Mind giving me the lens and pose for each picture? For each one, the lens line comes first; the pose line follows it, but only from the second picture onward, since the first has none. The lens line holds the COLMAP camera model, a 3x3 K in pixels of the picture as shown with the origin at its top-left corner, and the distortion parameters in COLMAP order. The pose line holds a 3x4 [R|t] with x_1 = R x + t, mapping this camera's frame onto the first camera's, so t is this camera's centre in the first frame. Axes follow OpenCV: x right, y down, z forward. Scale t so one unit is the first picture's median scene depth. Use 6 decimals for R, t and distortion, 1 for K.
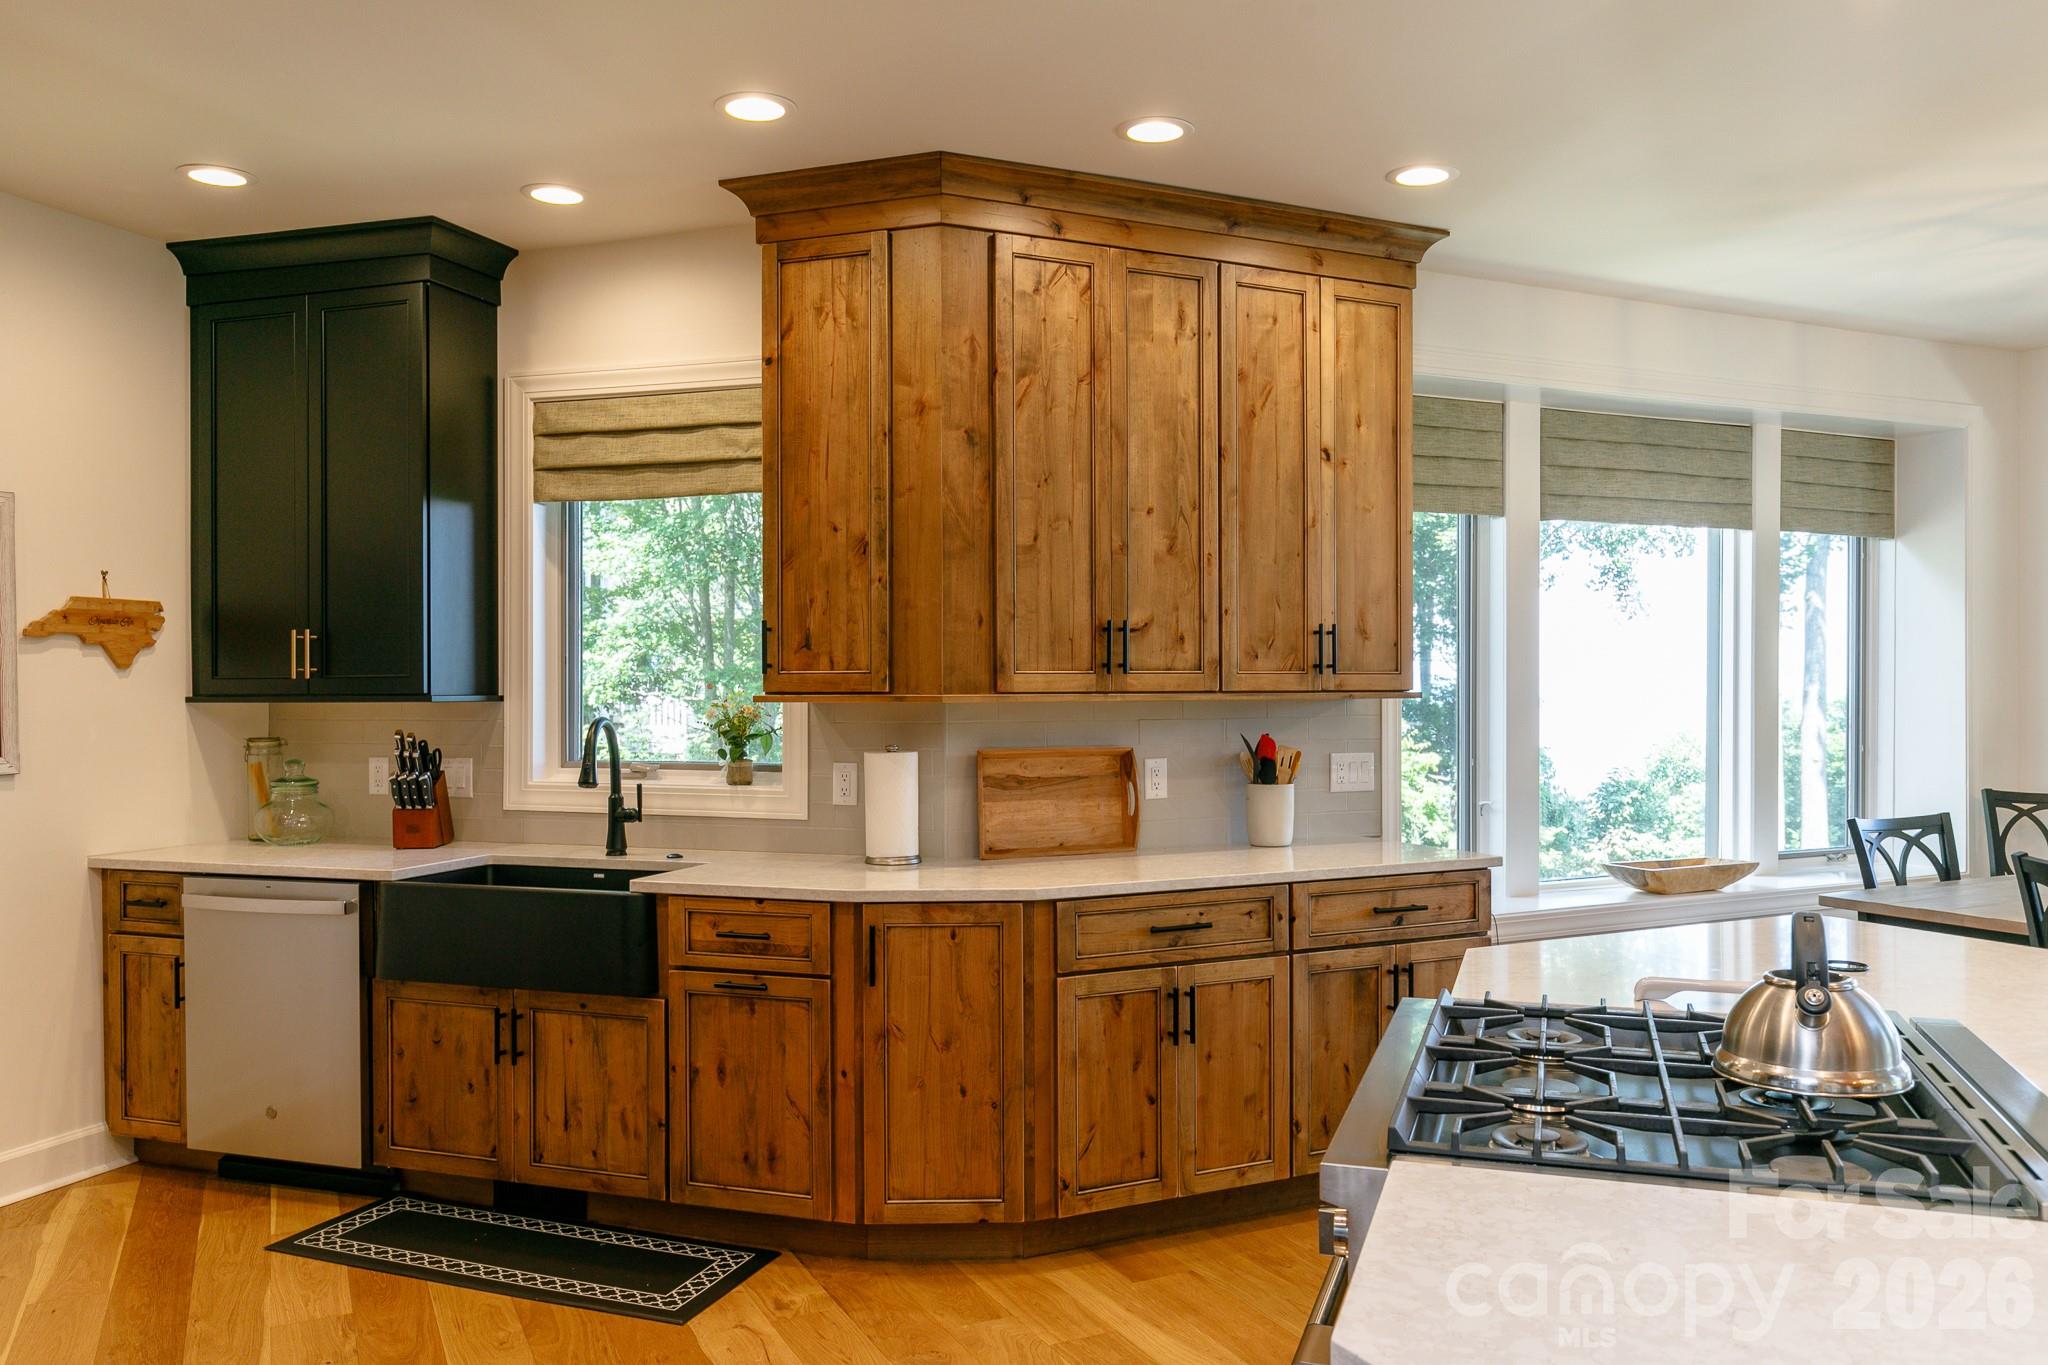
lens RADIAL K [[1506.1, 0, 1024.0], [0, 1506.1, 682.5], [0, 0, 1]] dist [-0.001626, -0.002198]
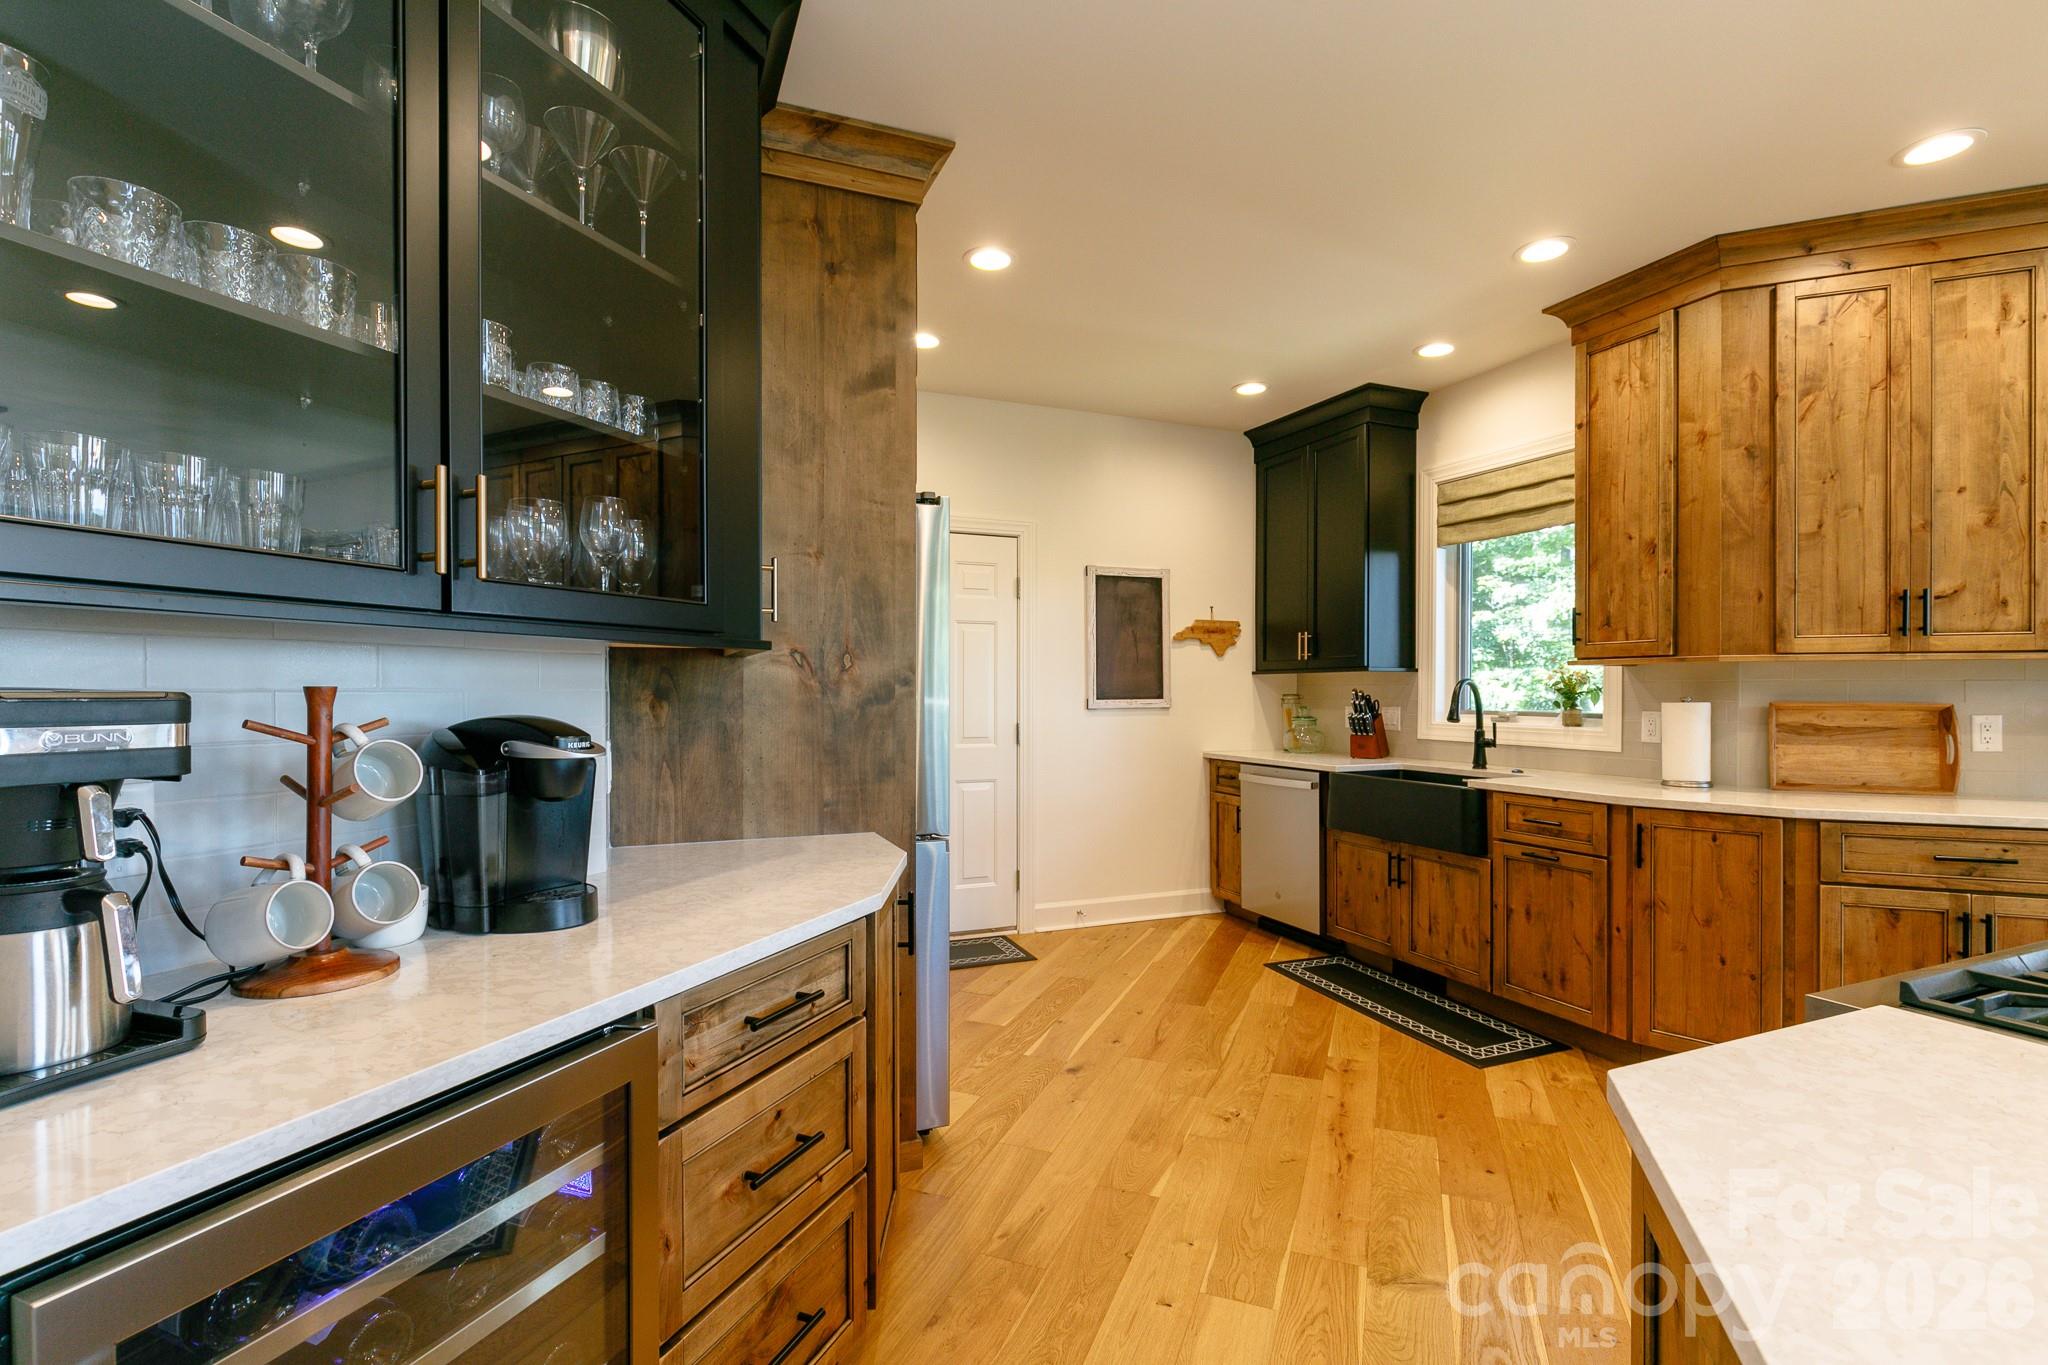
lens RADIAL K [[901.3, 0, 1024.0], [0, 901.3, 682.5], [0, 0, 1]] dist [-0.005757, -0.000282]
pose [[0.677352, 0.001542, -0.735658, 0.103430], [-0.001008, 0.999999, 0.001168, 0.029619], [0.735659, -0.000049, 0.677352, 0.038228]]
